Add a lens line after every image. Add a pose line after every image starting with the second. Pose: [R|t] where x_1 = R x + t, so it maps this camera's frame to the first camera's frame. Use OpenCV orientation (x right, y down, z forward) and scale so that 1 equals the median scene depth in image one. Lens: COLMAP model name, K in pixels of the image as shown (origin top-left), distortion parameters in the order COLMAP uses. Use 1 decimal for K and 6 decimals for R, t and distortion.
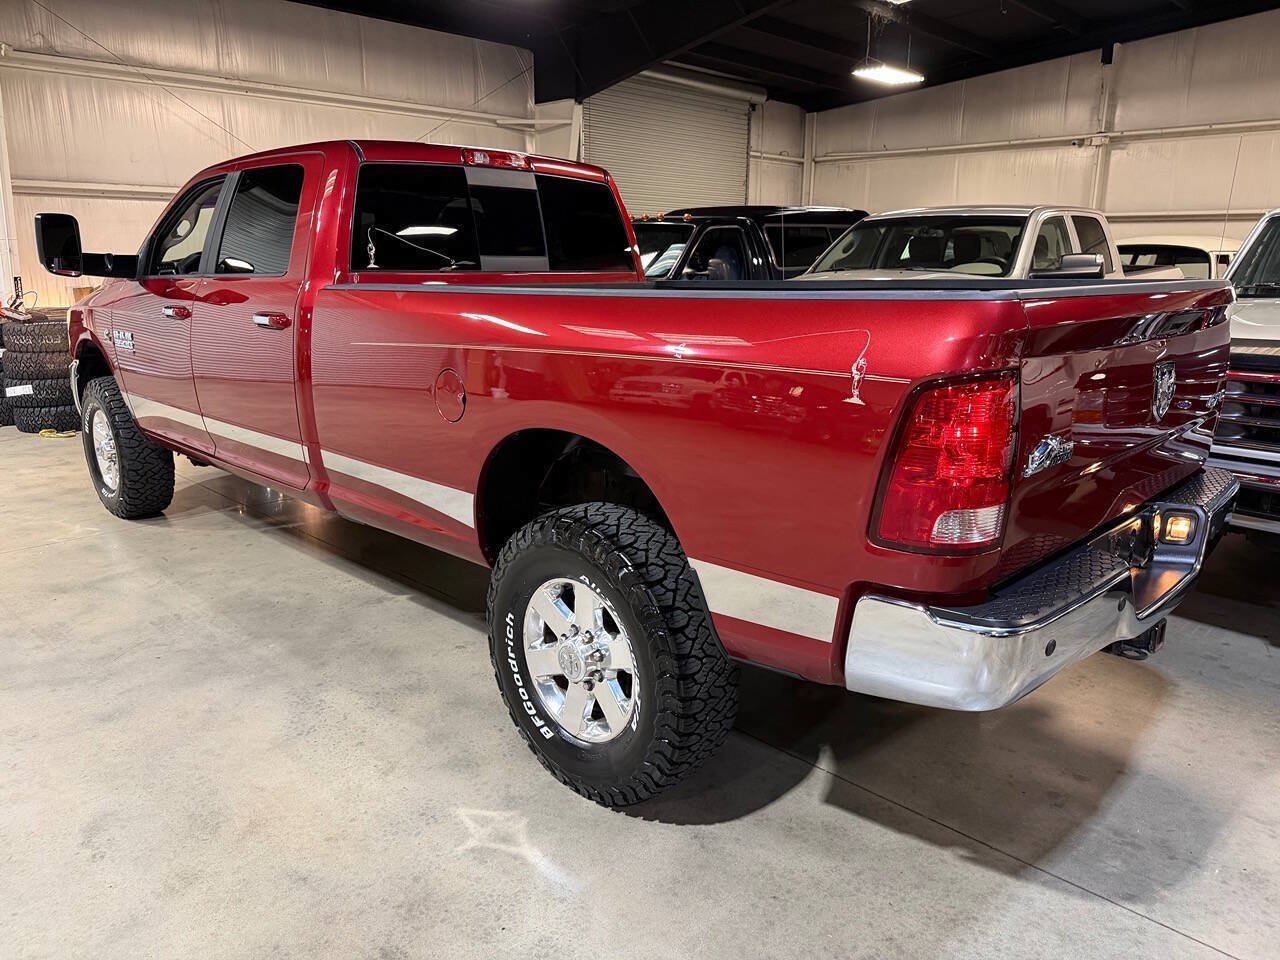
lens RADIAL K [[930.9, 0, 640.8], [0, 930.9, 531.2], [0, 0, 1]] dist [-0.004705, -0.008887]
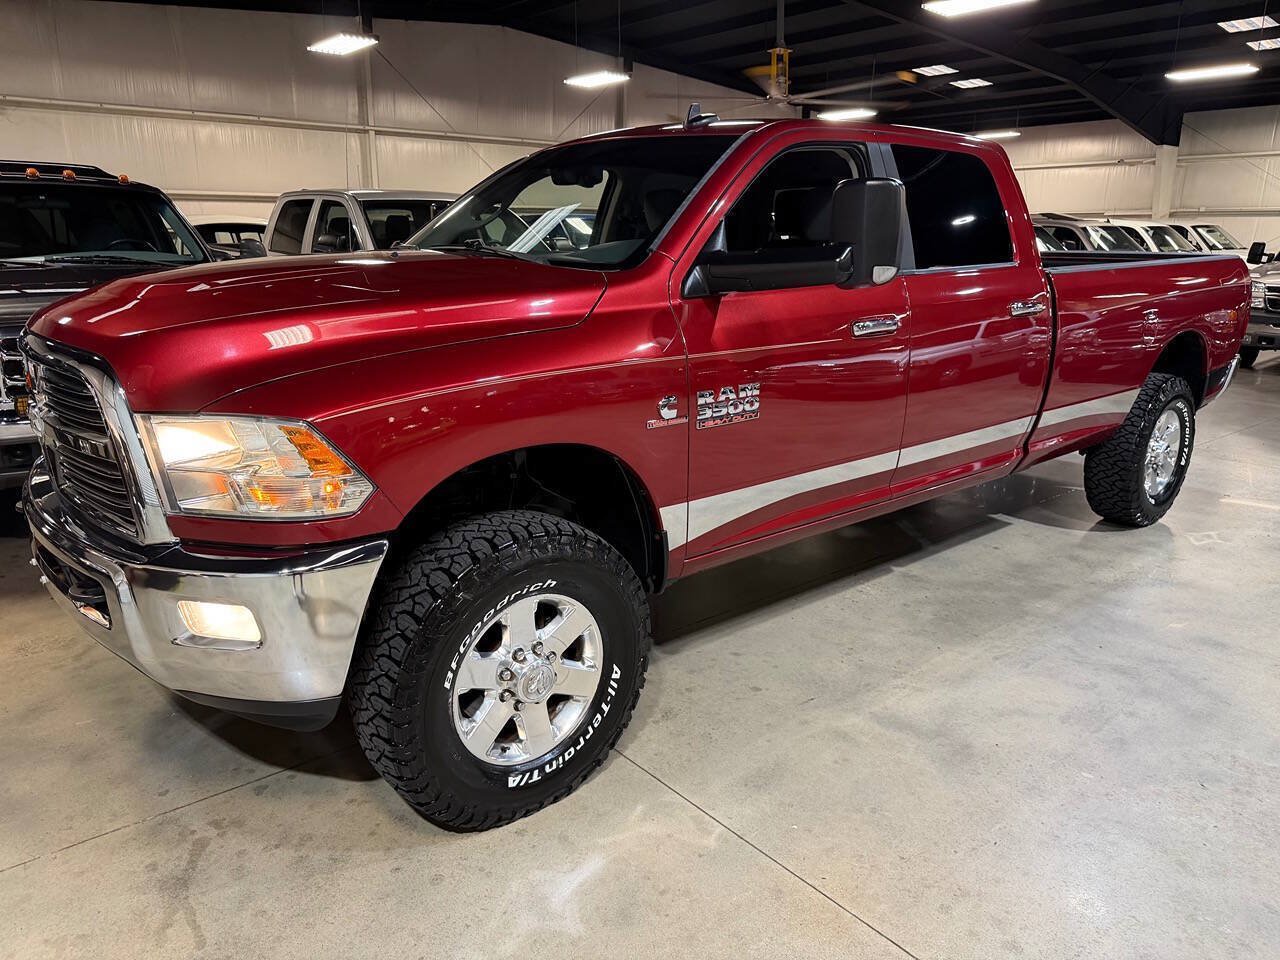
lens RADIAL K [[922.2, 0, 640.0], [0, 922.2, 480.0], [0, 0, 1]] dist [0.002935, -0.008067]
pose [[0.058242, -0.247802, 0.967058, -1.325130], [0.261253, 0.938727, 0.224809, -0.355209], [-0.963512, 0.239553, 0.119412, 1.178486]]
